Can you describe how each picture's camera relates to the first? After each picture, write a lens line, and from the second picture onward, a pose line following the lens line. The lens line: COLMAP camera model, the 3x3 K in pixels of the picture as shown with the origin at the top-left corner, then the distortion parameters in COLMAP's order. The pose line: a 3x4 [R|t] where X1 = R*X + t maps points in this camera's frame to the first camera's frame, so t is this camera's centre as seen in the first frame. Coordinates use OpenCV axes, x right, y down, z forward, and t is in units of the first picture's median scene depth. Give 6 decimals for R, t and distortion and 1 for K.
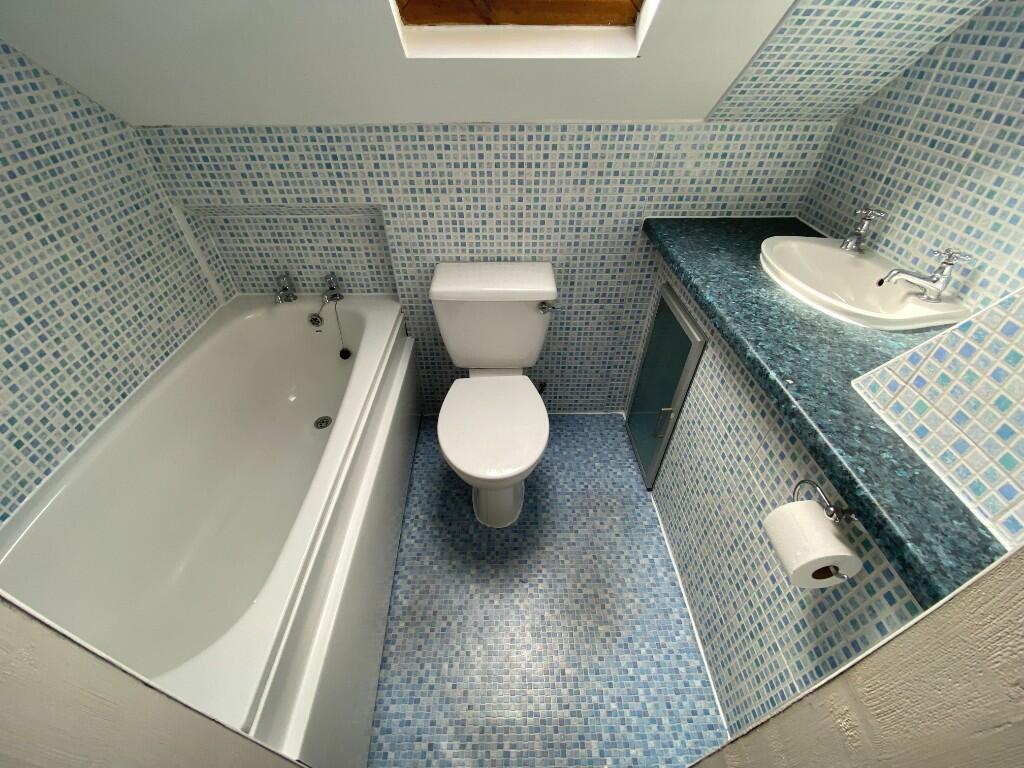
lens RADIAL K [[418.6, 0, 507.2], [0, 418.6, 382.8], [0, 0, 1]] dist [0.017412, -0.017330]
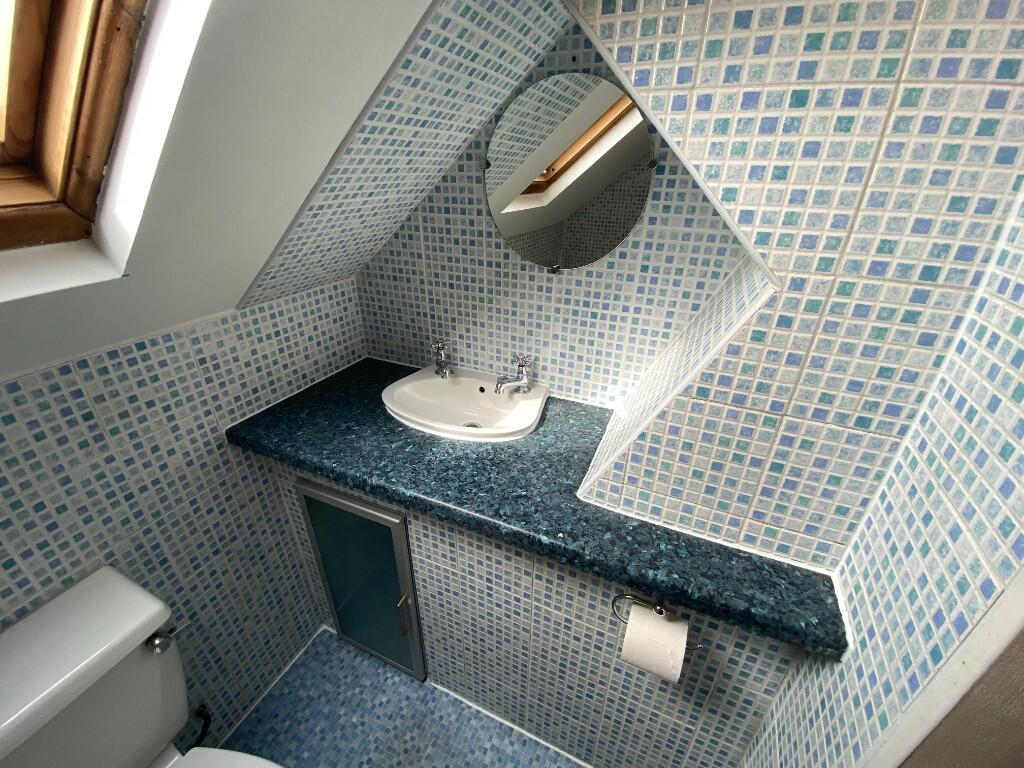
lens RADIAL K [[418.6, 0, 507.2], [0, 418.6, 382.8], [0, 0, 1]] dist [0.017412, -0.017330]
pose [[0.420425, -0.411020, 0.808891, -0.038987], [0.571366, 0.812474, 0.115870, -0.349589], [-0.704828, 0.413458, 0.576428, 0.246862]]
